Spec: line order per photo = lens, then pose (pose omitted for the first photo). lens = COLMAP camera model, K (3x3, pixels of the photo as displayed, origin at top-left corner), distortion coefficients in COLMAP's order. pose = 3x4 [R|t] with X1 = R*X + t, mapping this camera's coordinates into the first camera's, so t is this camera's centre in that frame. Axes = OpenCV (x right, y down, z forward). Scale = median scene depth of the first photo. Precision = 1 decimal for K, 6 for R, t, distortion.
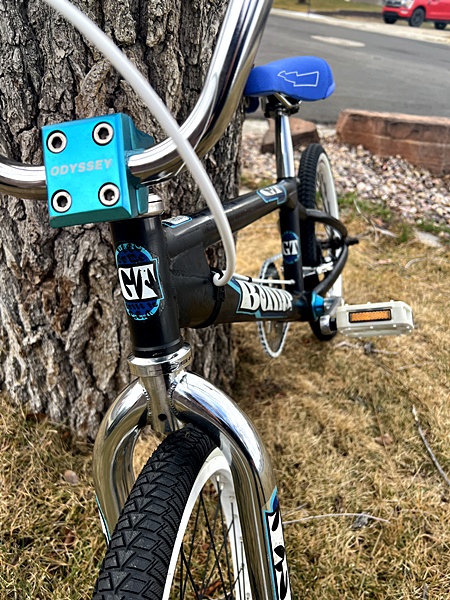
lens RADIAL K [[454.9, 0, 225.0], [0, 454.9, 300.0], [0, 0, 1]] dist [0.035591, -0.053591]
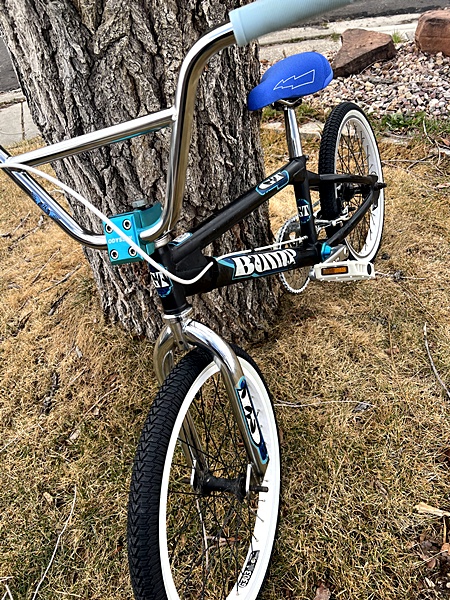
lens RADIAL K [[449.8, 0, 225.0], [0, 449.8, 300.0], [0, 0, 1]] dist [0.057199, -0.075237]
pose [[0.969656, -0.034161, -0.242073, 0.246690], [0.079310, 0.980591, 0.179307, -0.122498], [0.231250, -0.193065, 0.953546, -0.367433]]
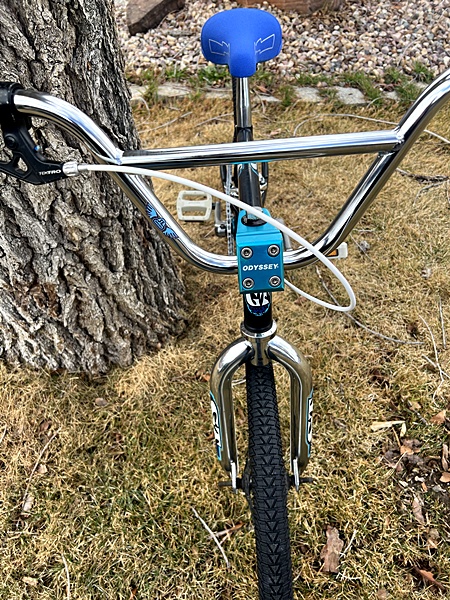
lens RADIAL K [[454.9, 0, 225.0], [0, 454.9, 300.0], [0, 0, 1]] dist [0.035591, -0.053591]
pose [[0.943552, -0.318138, 0.092181, 0.000398], [0.272746, 0.904179, 0.328741, -0.261924], [-0.187933, -0.285042, 0.939911, -0.323865]]
